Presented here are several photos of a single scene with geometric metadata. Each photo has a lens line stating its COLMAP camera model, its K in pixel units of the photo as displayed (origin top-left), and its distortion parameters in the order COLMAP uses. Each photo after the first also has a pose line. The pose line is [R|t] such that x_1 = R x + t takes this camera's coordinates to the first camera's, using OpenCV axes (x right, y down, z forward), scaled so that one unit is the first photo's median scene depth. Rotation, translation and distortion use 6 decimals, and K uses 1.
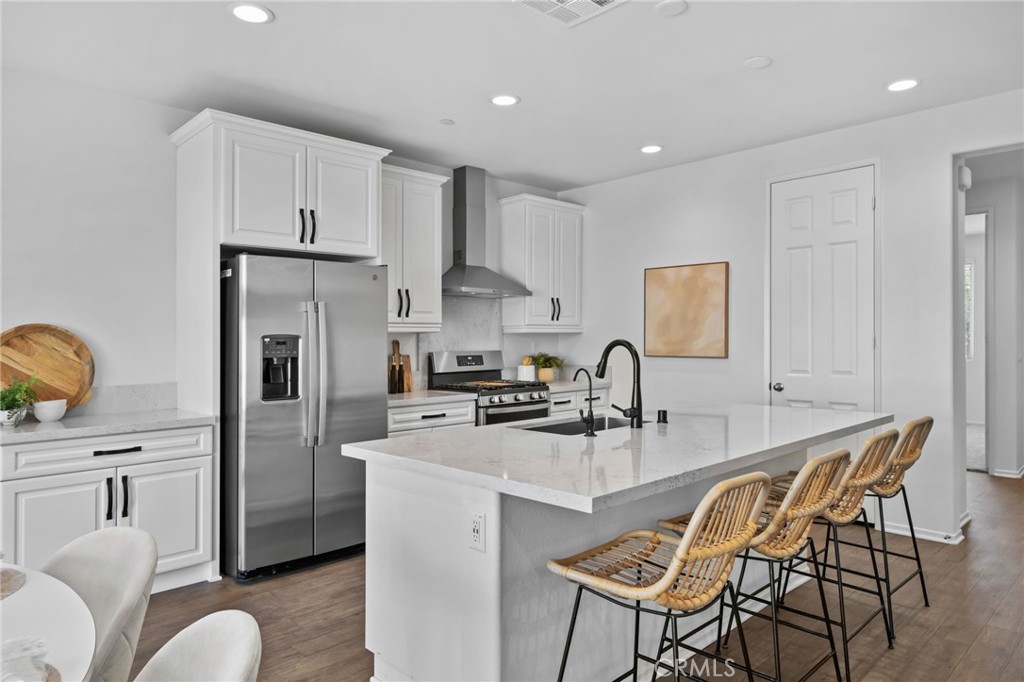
lens RADIAL K [[614.6, 0, 505.7], [0, 614.6, 331.4], [0, 0, 1]] dist [0.035088, 0.004468]
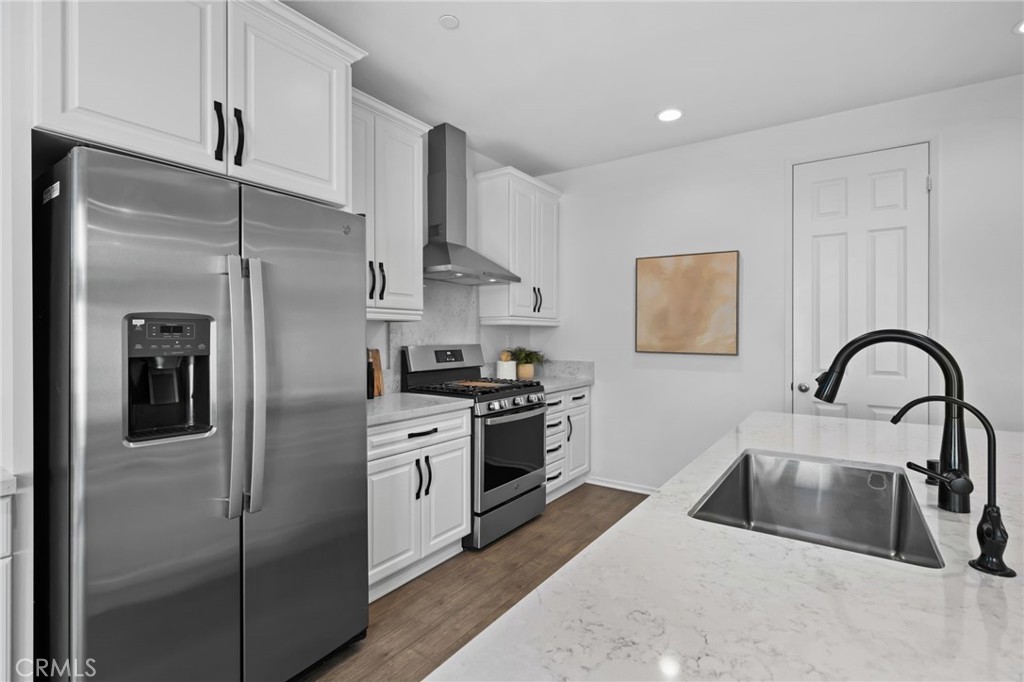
lens RADIAL K [[463.4, 0, 513.8], [0, 463.4, 345.9], [0, 0, 1]] dist [0.011827, 0.000534]
pose [[0.977986, 0.008596, 0.208491, -0.114591], [-0.016374, 0.999232, 0.035611, 0.010111], [-0.208025, -0.038241, 0.977376, 0.392077]]
